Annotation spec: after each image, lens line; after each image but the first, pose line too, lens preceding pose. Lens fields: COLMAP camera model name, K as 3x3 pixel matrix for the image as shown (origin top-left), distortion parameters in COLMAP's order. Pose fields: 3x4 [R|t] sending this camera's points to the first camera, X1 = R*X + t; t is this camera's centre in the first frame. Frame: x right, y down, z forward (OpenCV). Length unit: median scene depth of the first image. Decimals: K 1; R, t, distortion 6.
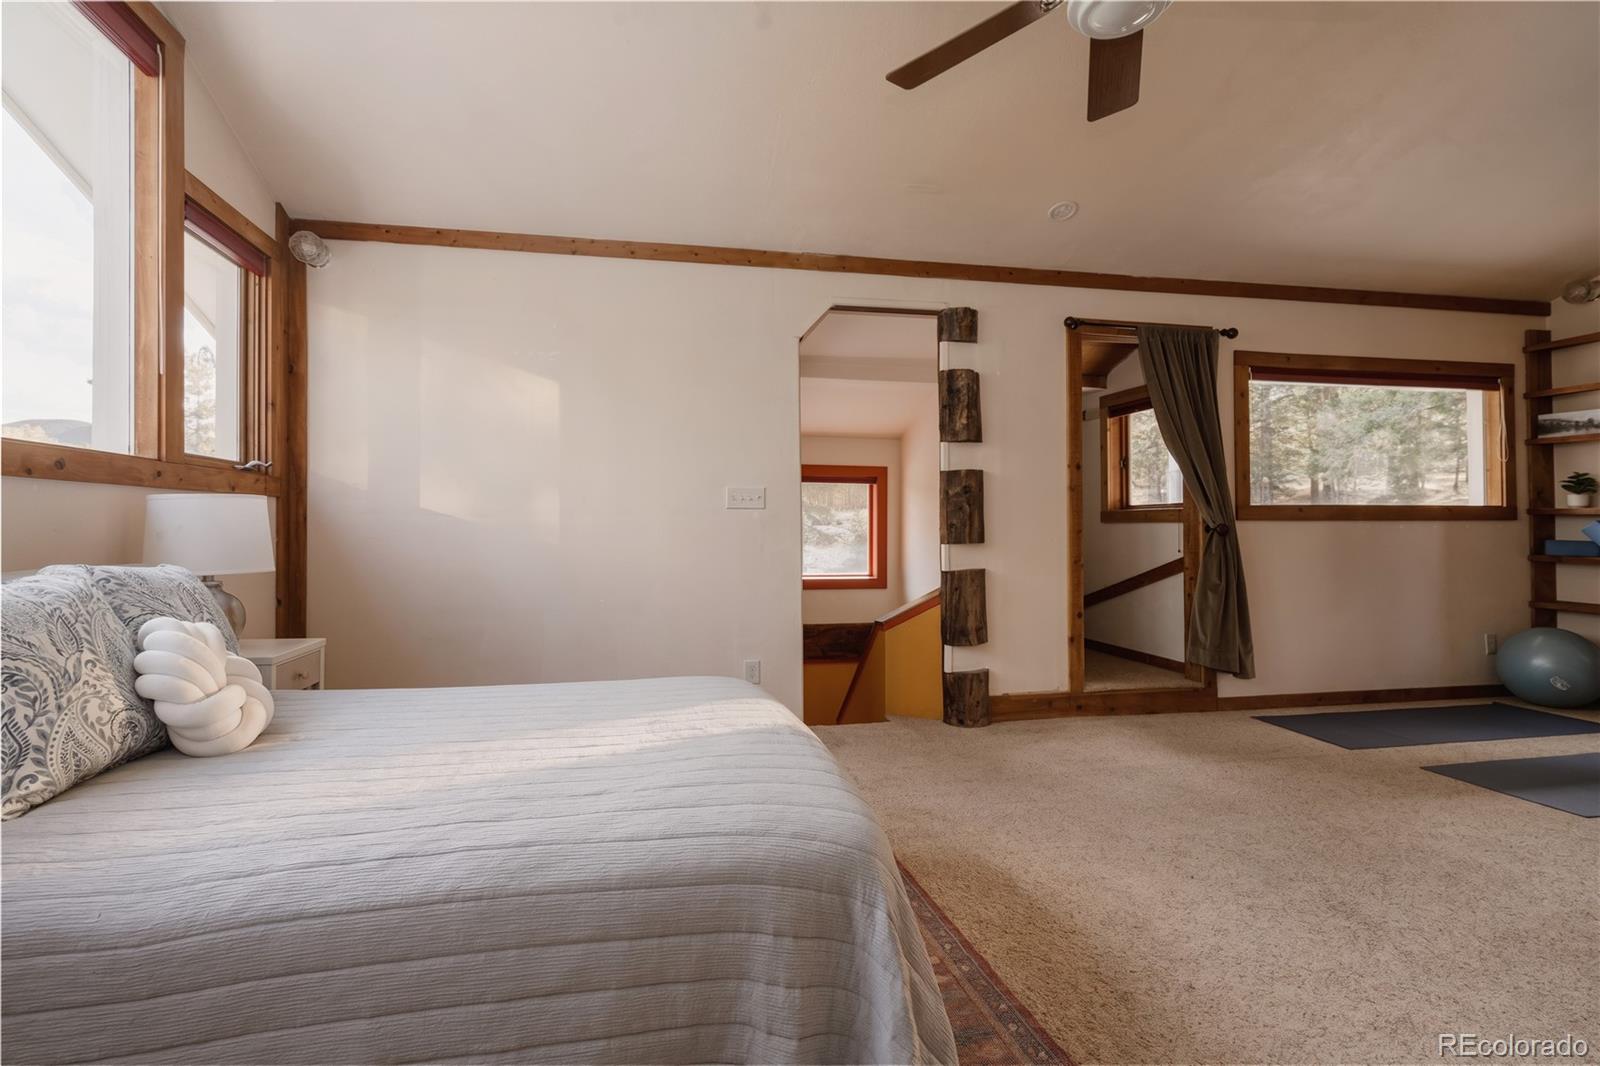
lens RADIAL K [[736.2, 0, 771.0], [0, 736.2, 511.3], [0, 0, 1]] dist [-0.002770, 0.000776]
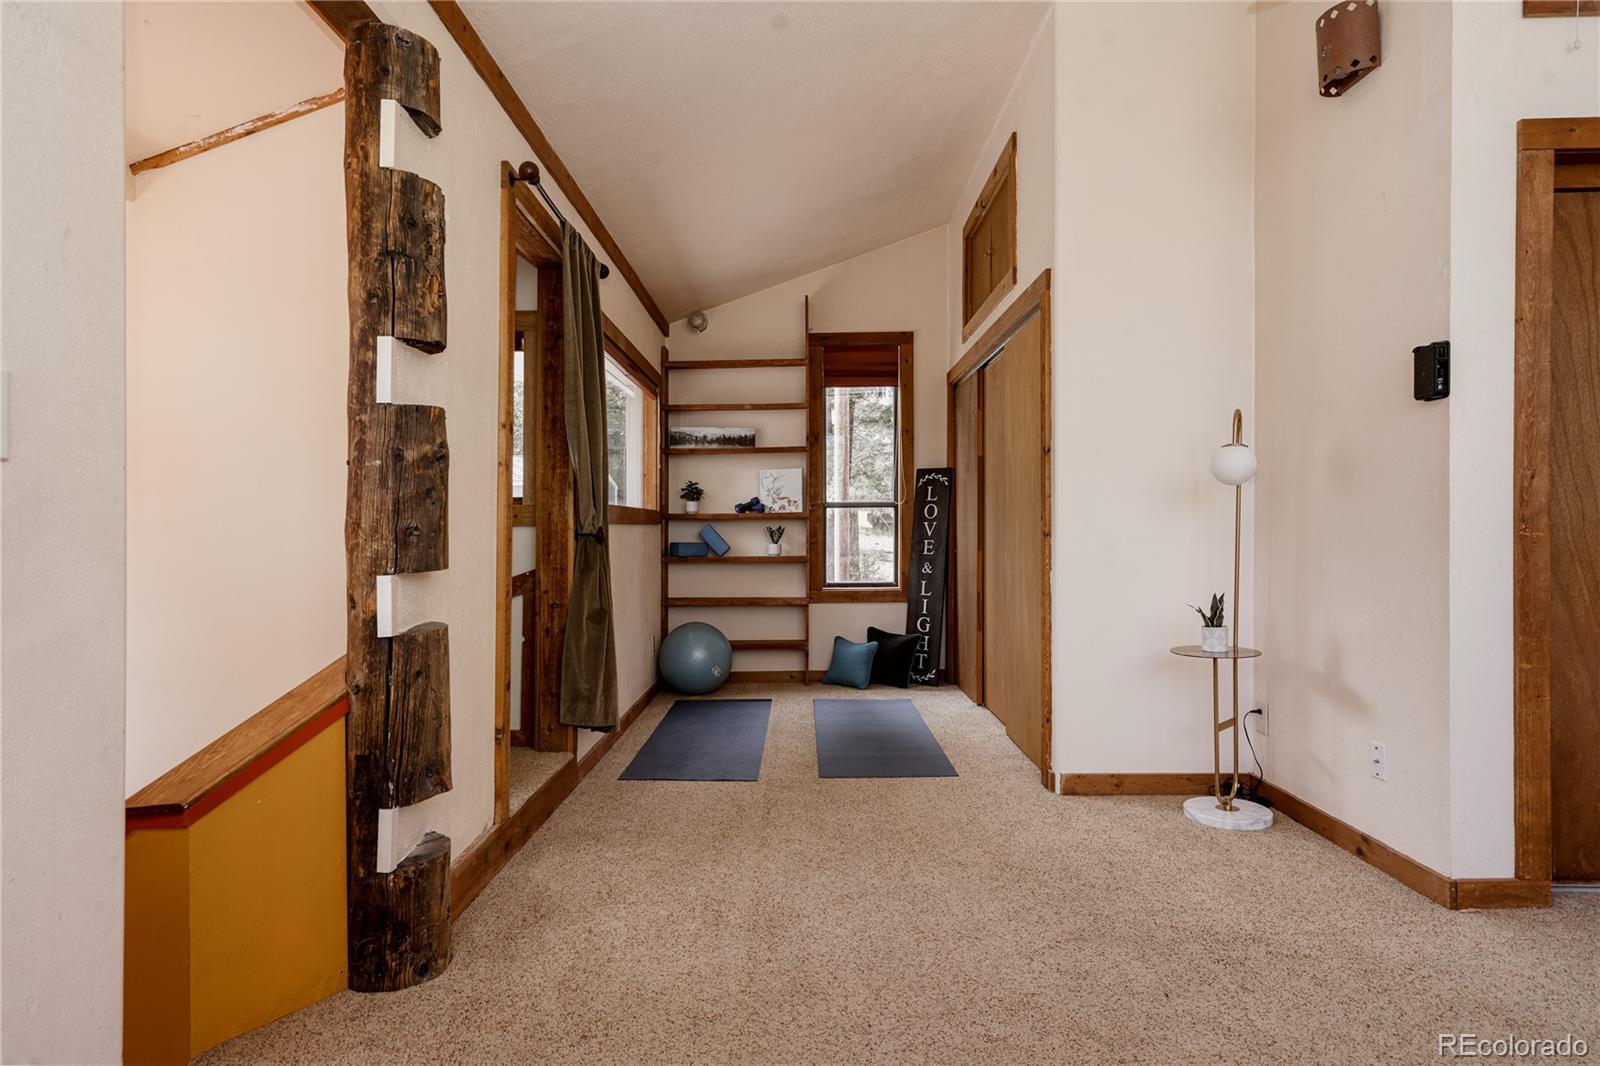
lens RADIAL K [[878.4, 0, 794.1], [0, 878.4, 527.2], [0, 0, 1]] dist [-0.002115, 0.003120]
pose [[0.200880, -0.000948, 0.979615, -0.179980], [-0.007998, 0.999965, 0.002608, 0.011631], [-0.979583, -0.008358, 0.200866, 0.565901]]
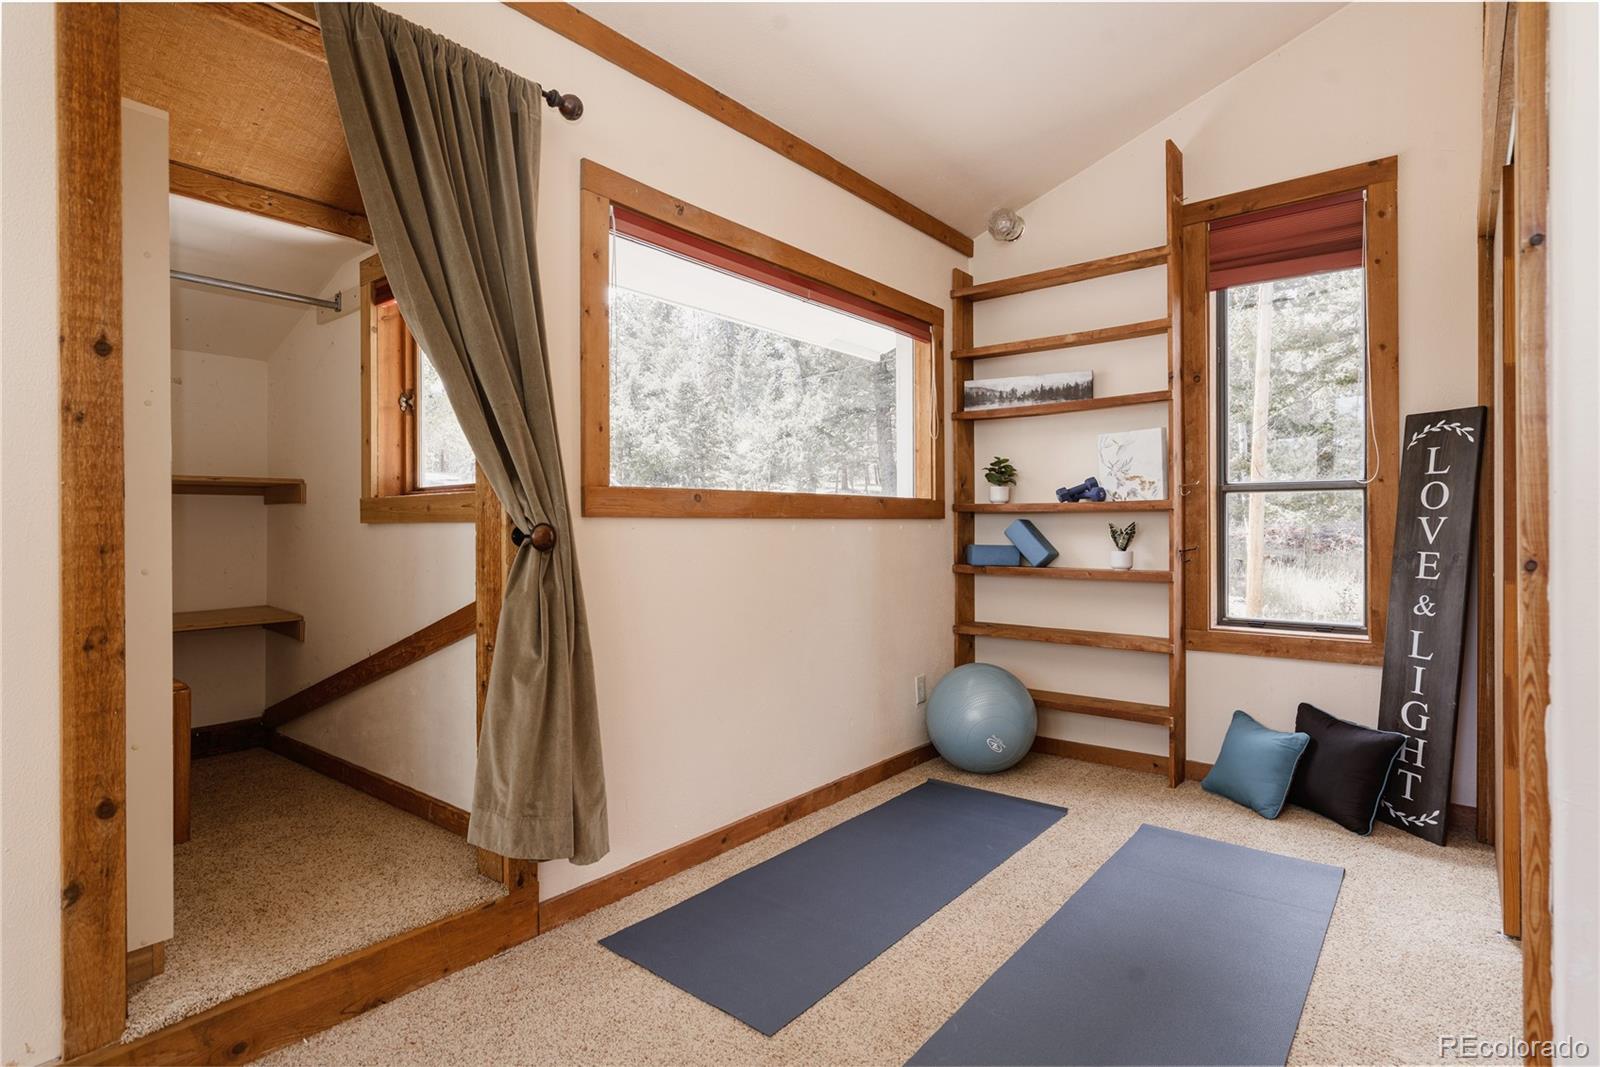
lens RADIAL K [[816.5, 0, 793.4], [0, 816.5, 517.8], [0, 0, 1]] dist [0.001015, -0.000897]
pose [[0.763732, 0.003624, 0.645523, 0.366358], [-0.008787, 0.999950, 0.004782, 0.008044], [-0.645473, -0.009324, 0.763726, 0.470048]]
